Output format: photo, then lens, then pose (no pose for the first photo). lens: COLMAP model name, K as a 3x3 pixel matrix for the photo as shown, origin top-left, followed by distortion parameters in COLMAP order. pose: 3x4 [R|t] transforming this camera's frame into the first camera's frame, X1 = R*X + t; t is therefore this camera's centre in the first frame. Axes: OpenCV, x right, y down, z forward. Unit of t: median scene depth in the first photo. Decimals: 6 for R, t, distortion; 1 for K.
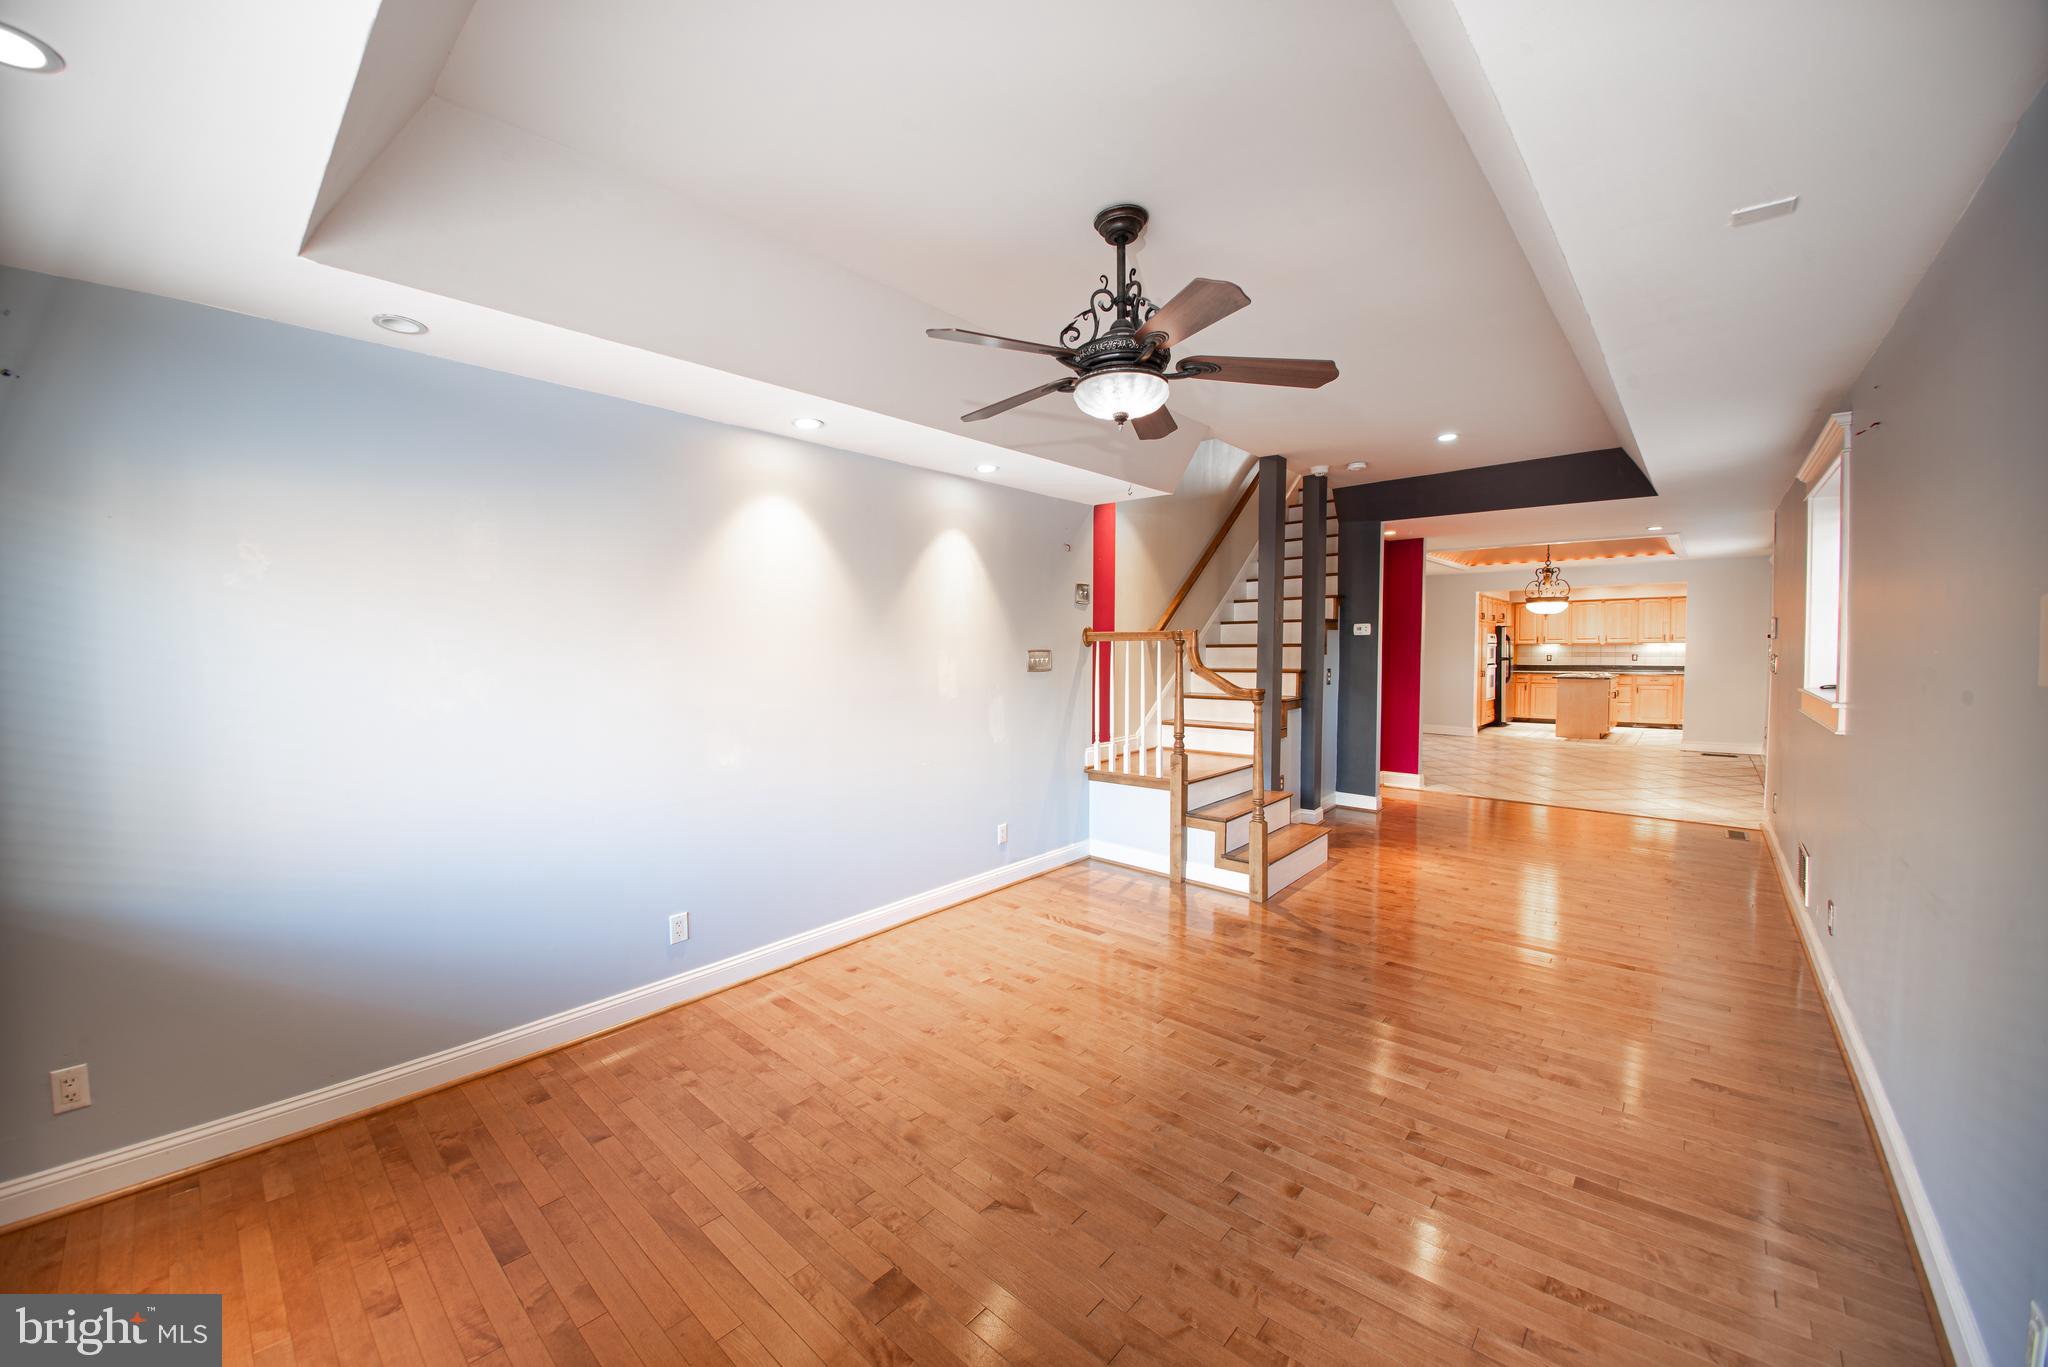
lens RADIAL K [[764.5, 0, 1027.2], [0, 764.5, 668.1], [0, 0, 1]] dist [-0.031798, -0.000055]
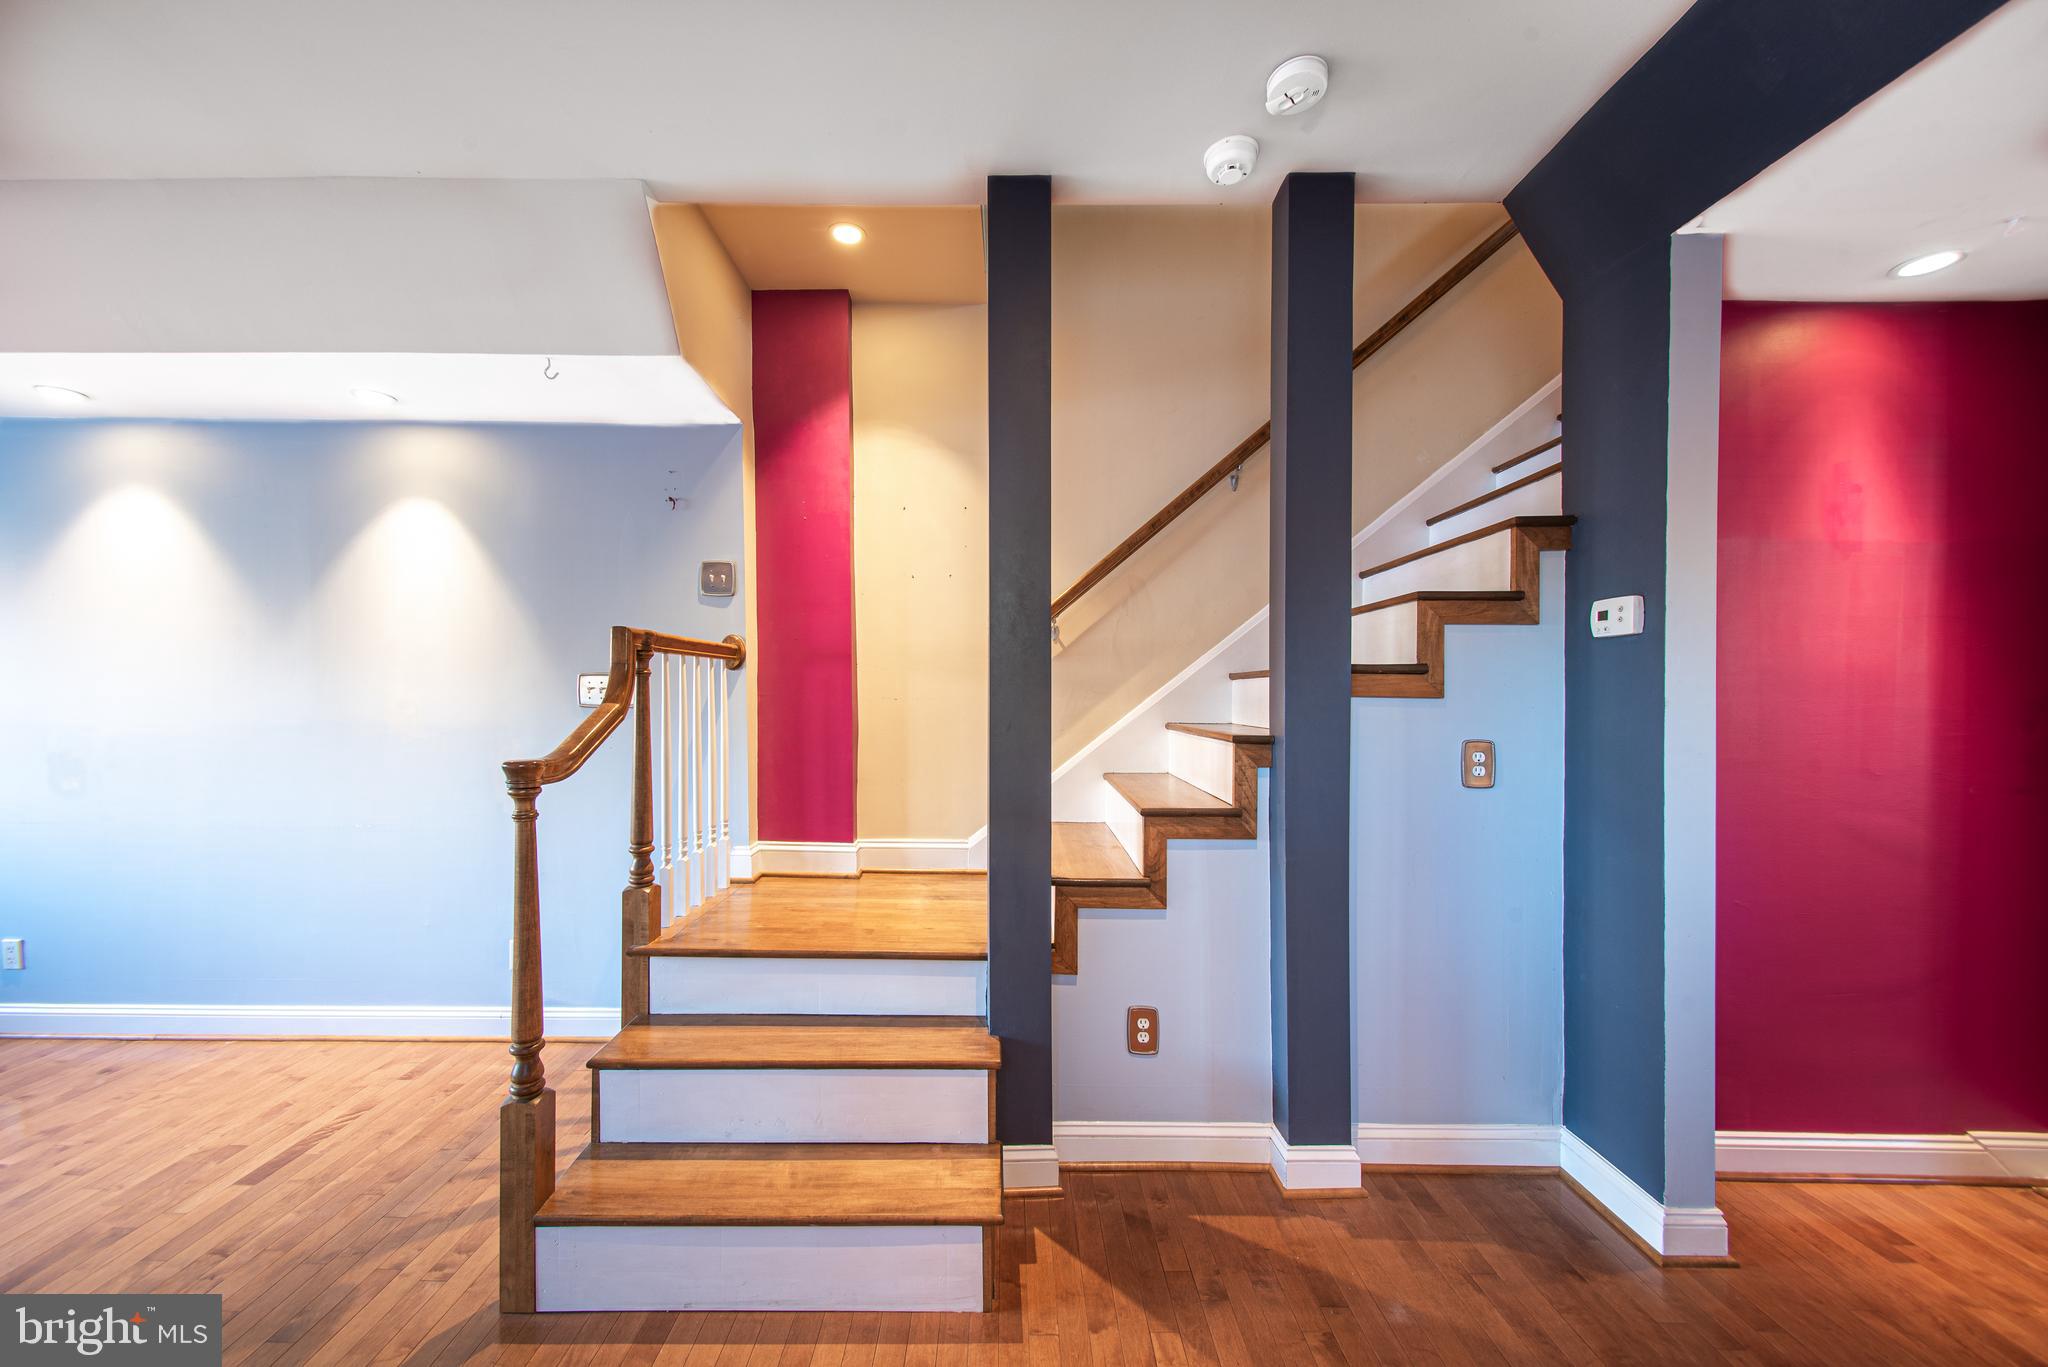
lens RADIAL K [[763.2, 0, 1024.0], [0, 763.2, 683.5], [0, 0, 1]] dist [-0.001794, -0.000460]
pose [[0.649738, 0.007190, -0.760124, 0.797317], [-0.033529, 0.999253, -0.019208, -0.017182], [0.759419, 0.037967, 0.649494, 0.967844]]
